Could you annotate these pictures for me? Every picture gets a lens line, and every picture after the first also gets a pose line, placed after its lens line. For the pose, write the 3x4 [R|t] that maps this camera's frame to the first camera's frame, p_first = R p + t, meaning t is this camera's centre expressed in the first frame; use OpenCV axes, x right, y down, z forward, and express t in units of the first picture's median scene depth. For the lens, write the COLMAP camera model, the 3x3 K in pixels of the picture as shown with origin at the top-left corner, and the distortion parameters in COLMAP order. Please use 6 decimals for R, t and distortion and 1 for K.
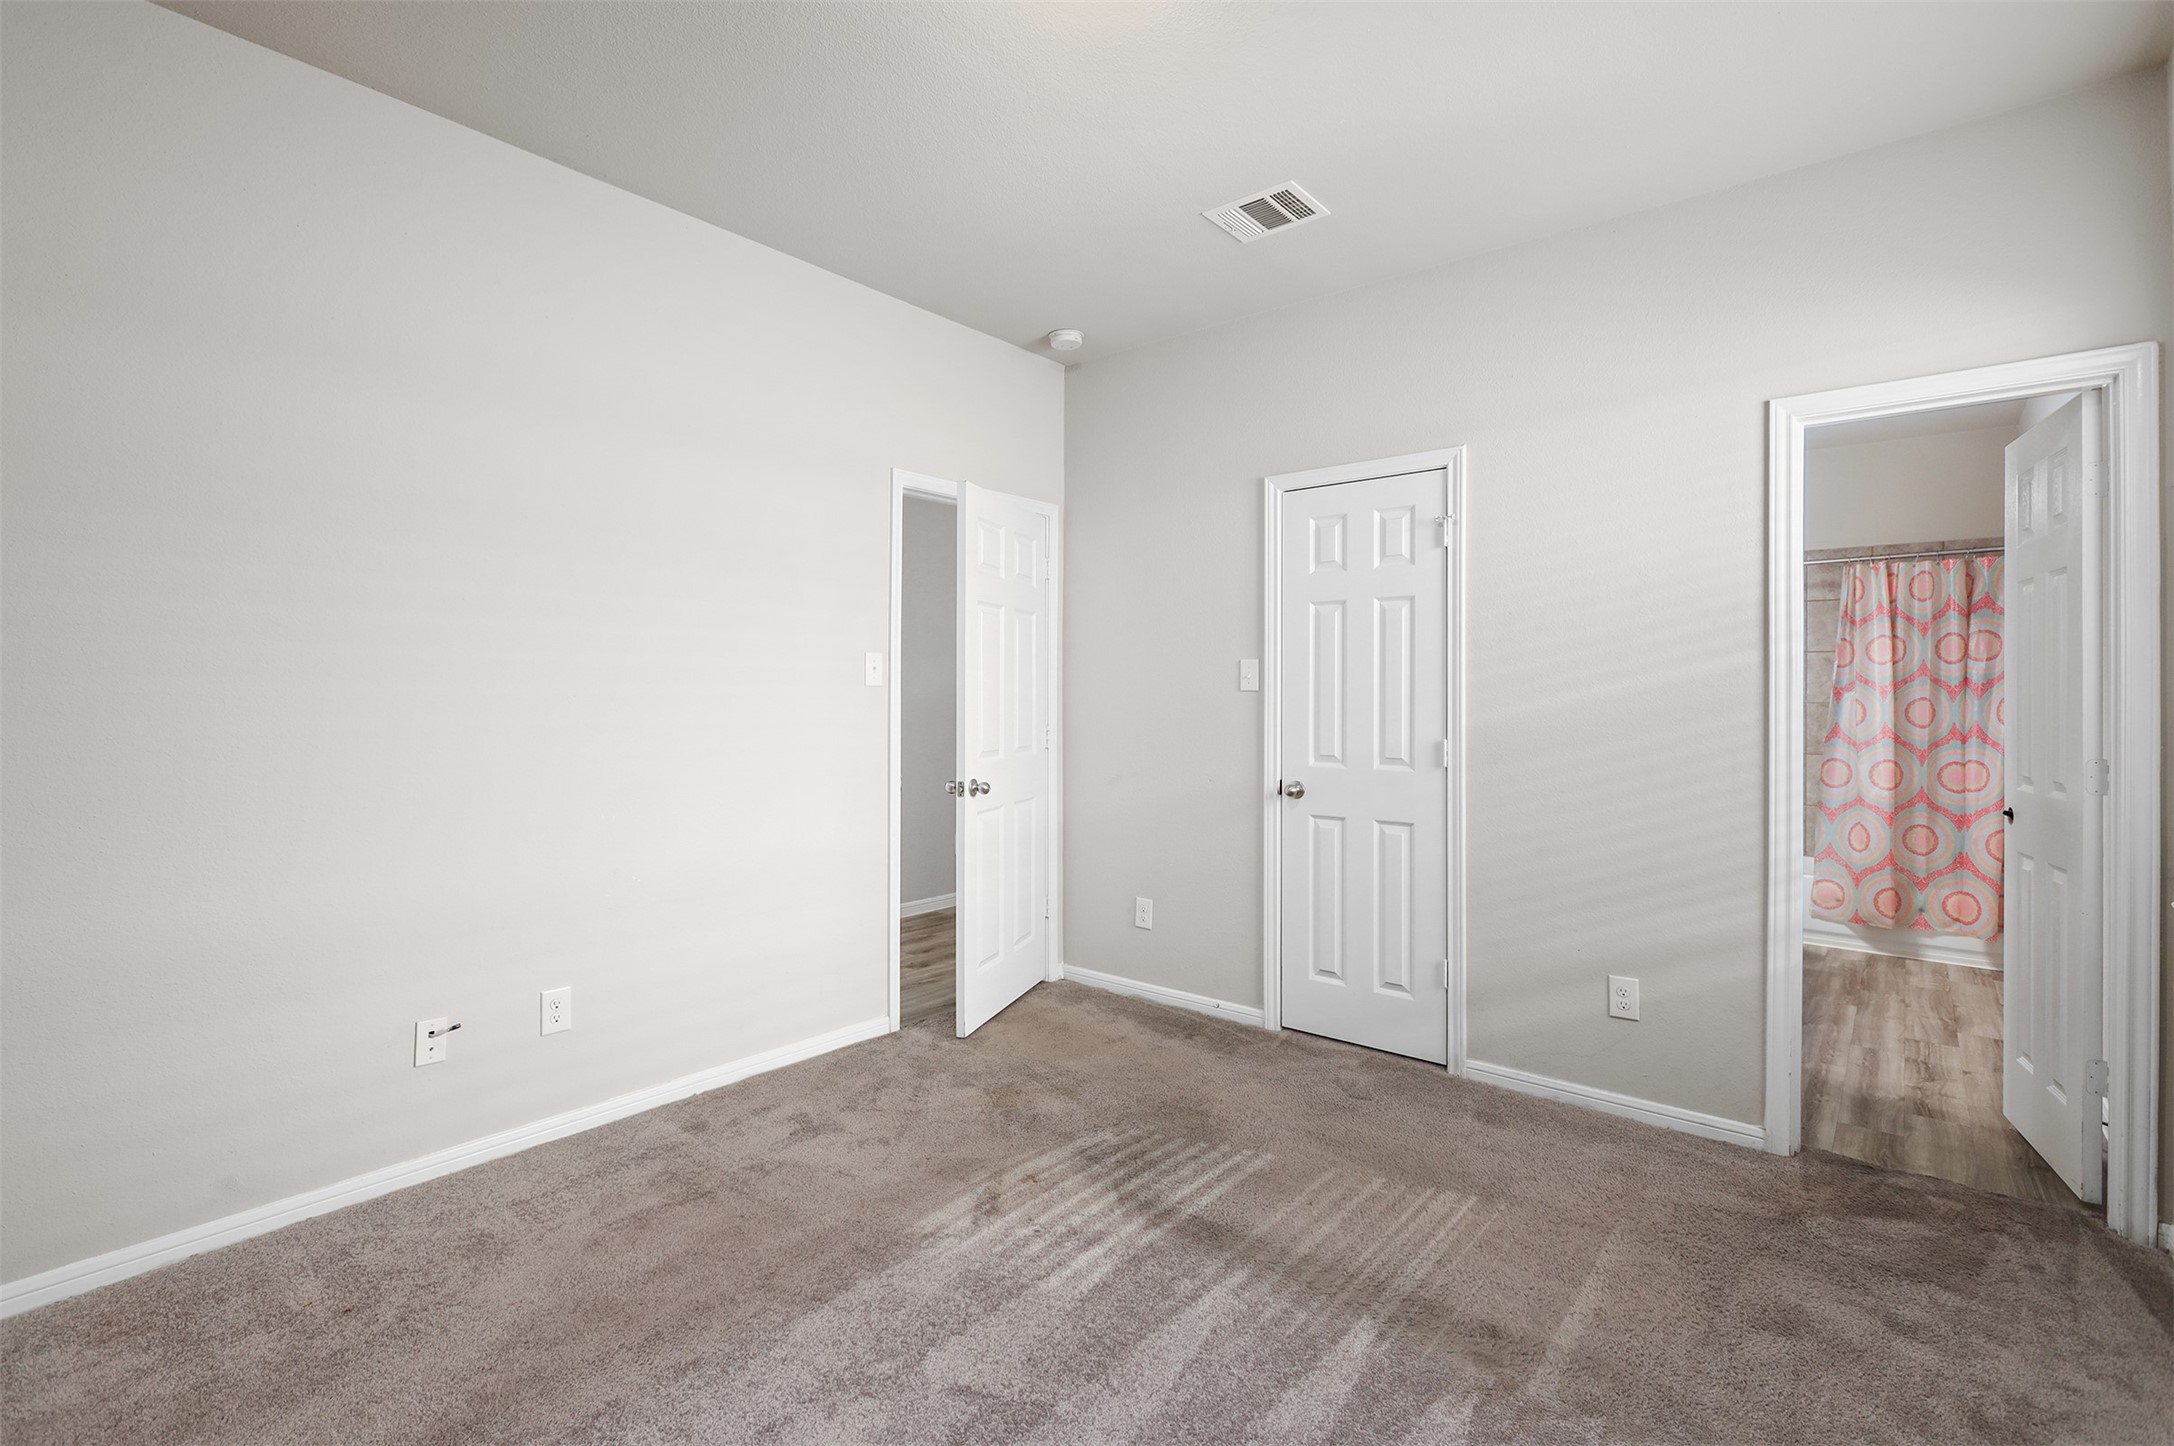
lens RADIAL K [[1008.6, 0, 1092.4], [0, 1008.6, 736.8], [0, 0, 1]] dist [-0.000802, 0.000067]
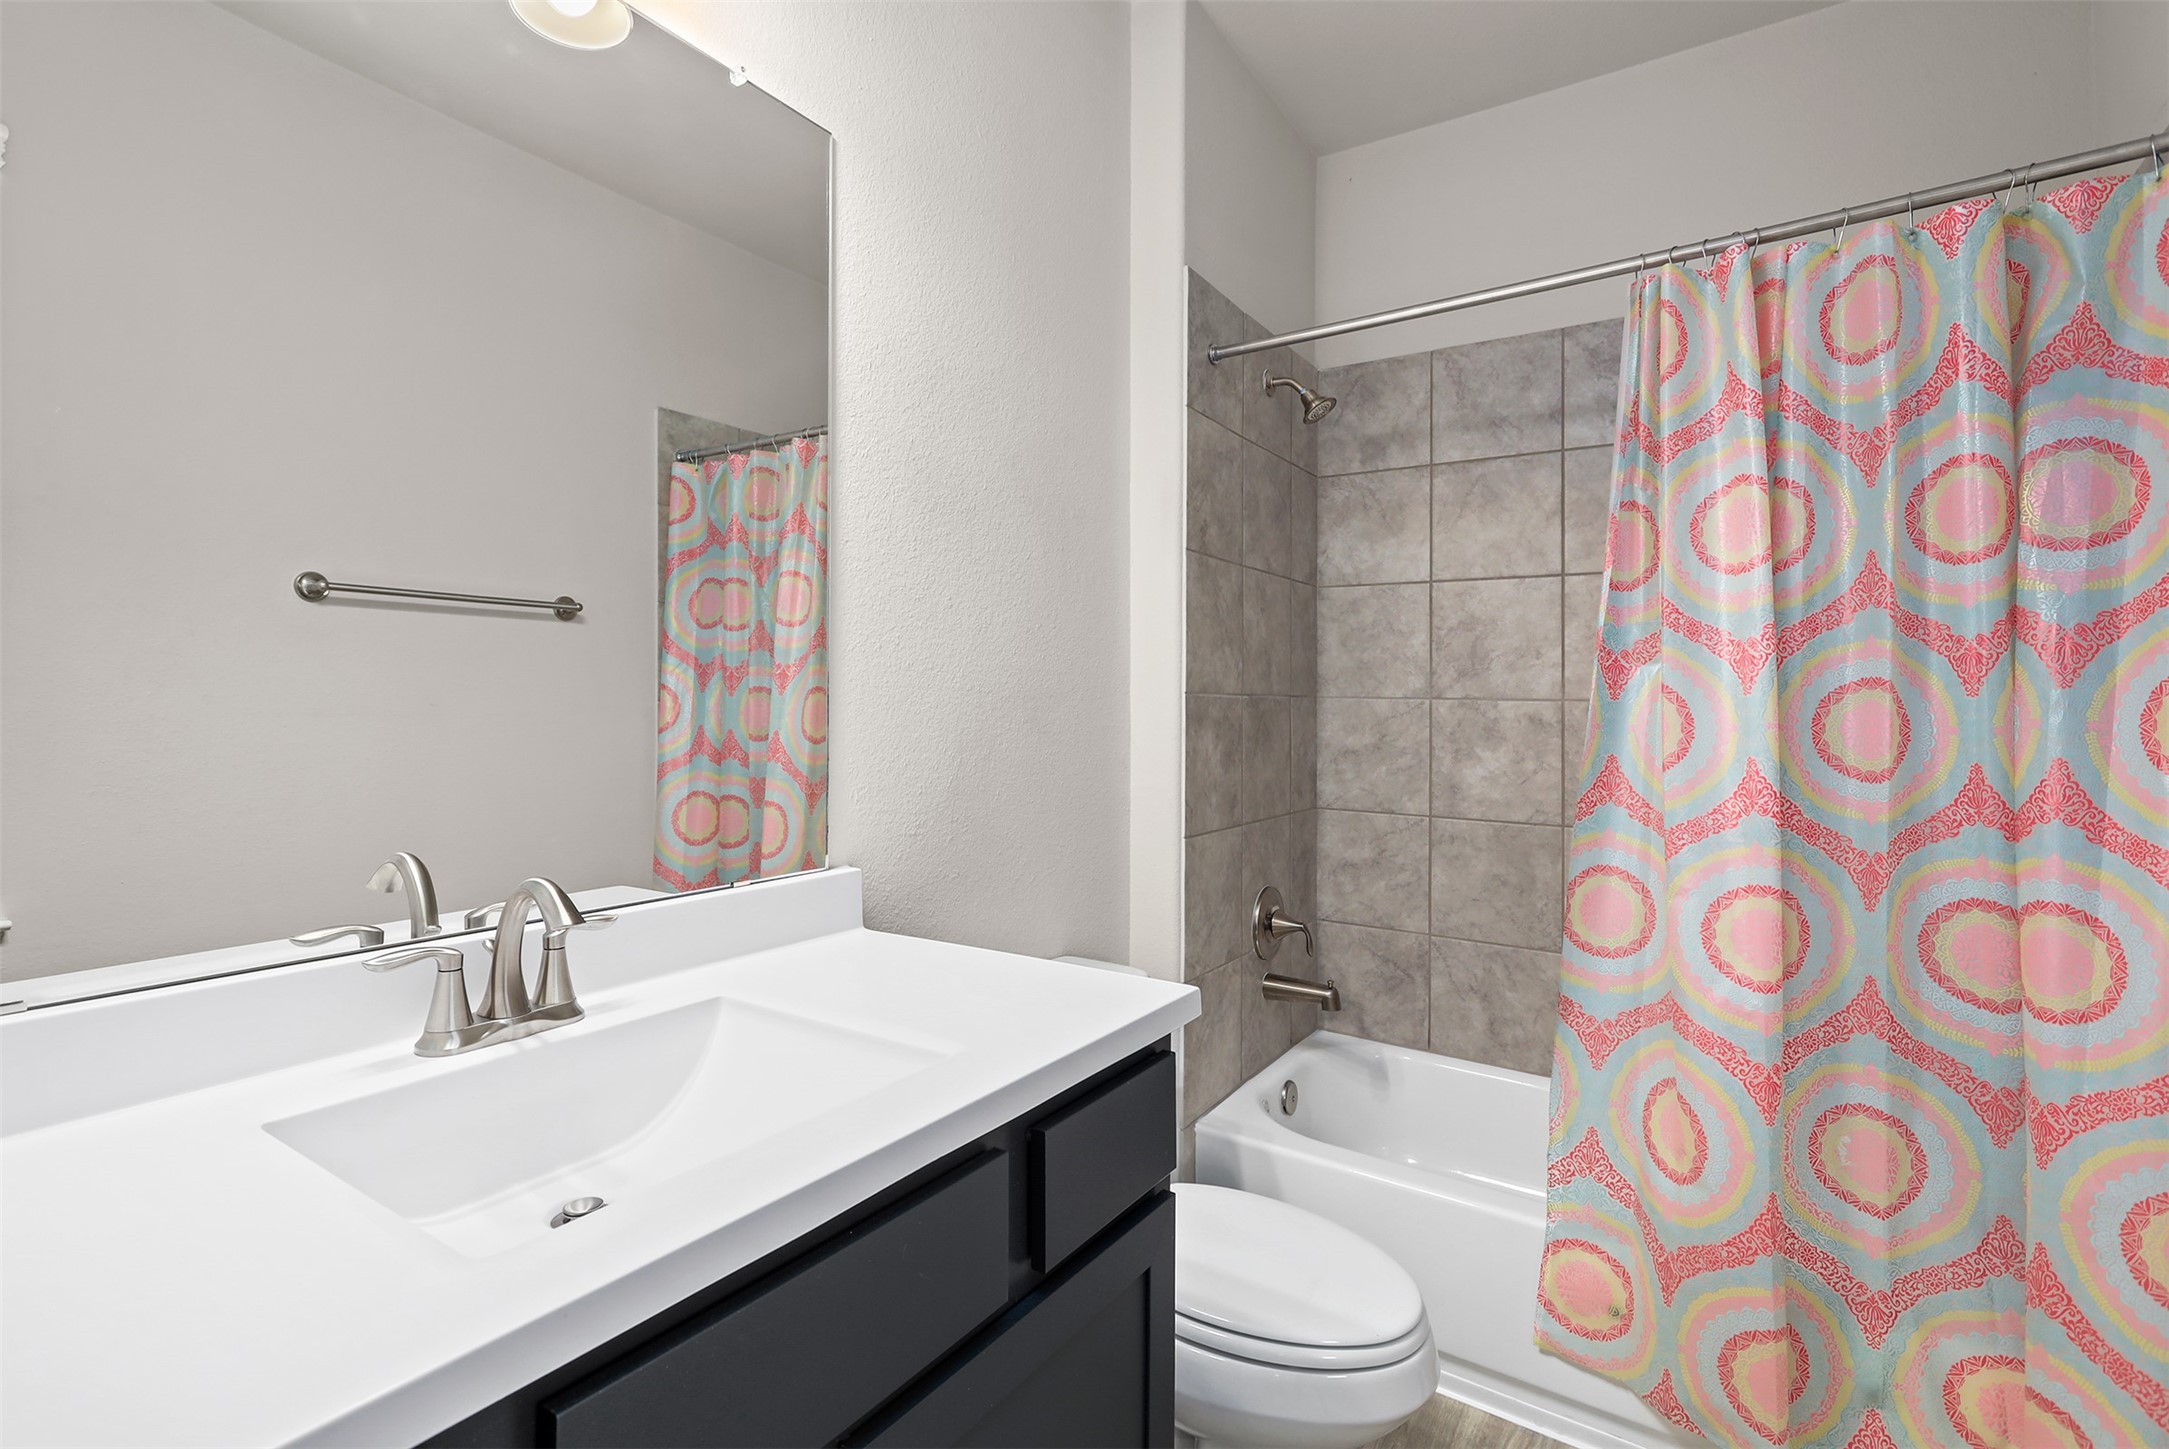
lens RADIAL K [[993.4, 0, 1084.5], [0, 993.4, 724.5], [0, 0, 1]] dist [-0.000227, 0.000269]
pose [[0.996537, 0.004462, 0.083033, 0.564733], [-0.003106, 0.999860, -0.016454, -0.019661], [-0.083095, 0.016140, 0.996411, 0.722613]]
